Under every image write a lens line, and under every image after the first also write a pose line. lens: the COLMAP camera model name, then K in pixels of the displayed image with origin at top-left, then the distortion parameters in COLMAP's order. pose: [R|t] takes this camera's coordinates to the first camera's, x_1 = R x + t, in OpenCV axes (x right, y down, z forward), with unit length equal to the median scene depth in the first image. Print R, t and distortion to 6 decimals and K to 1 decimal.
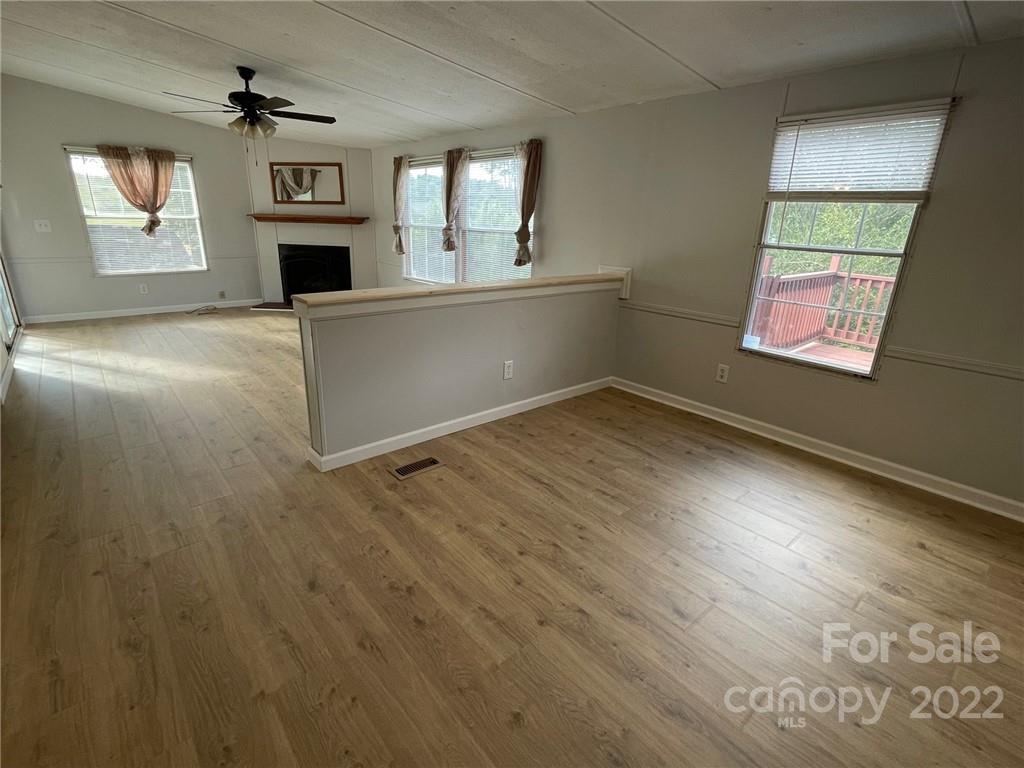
lens RADIAL K [[479.7, 0, 512.0], [0, 479.7, 384.0], [0, 0, 1]] dist [-0.036882, 0.016859]
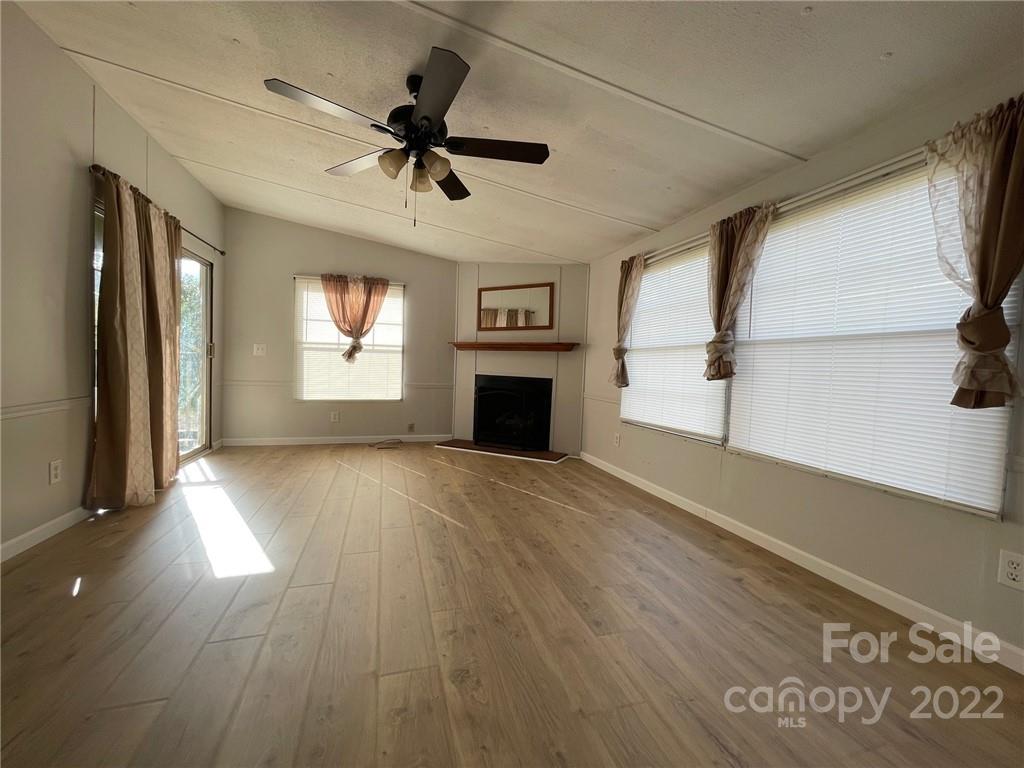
lens RADIAL K [[407.5, 0, 513.4], [0, 407.5, 375.0], [0, 0, 1]] dist [-0.001738, -0.000029]
pose [[0.913984, 0.004672, -0.405723, -0.142673], [-0.134055, 0.947260, -0.291082, -0.097347], [0.382965, 0.320433, 0.866407, 0.434430]]
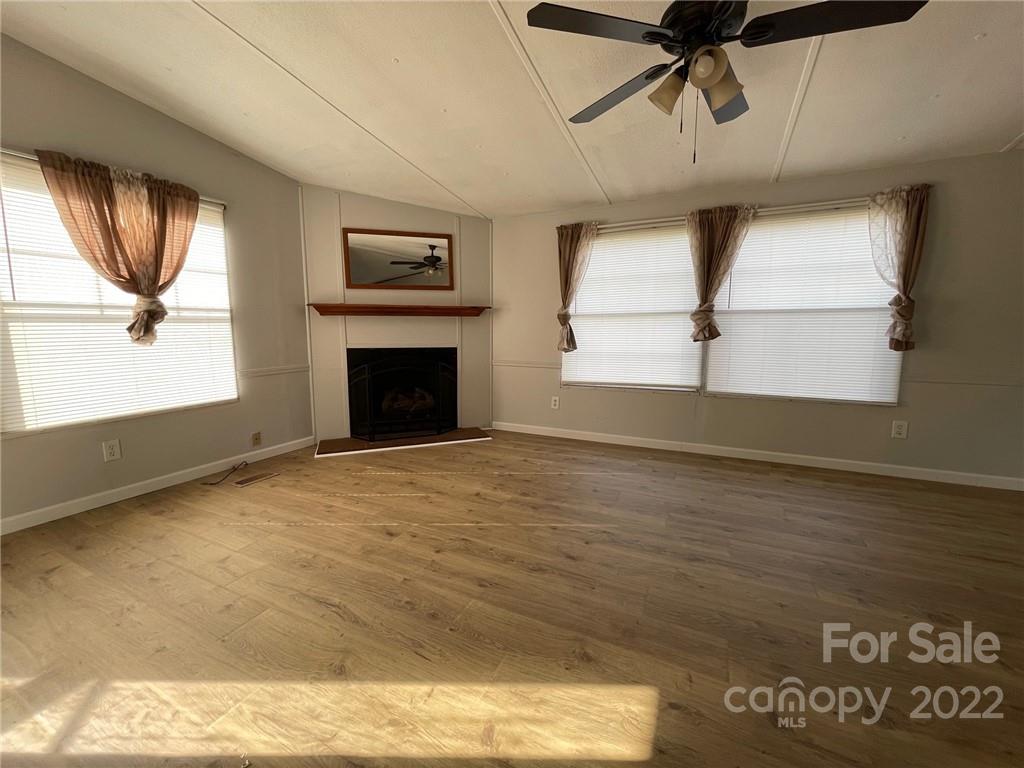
lens RADIAL K [[407.5, 0, 513.4], [0, 407.5, 375.0], [0, 0, 1]] dist [-0.001738, -0.000029]
pose [[0.926192, -0.078807, 0.368725, -0.571936], [0.155178, 0.970925, -0.182275, -0.143846], [-0.343640, 0.226040, 0.911492, 0.493896]]
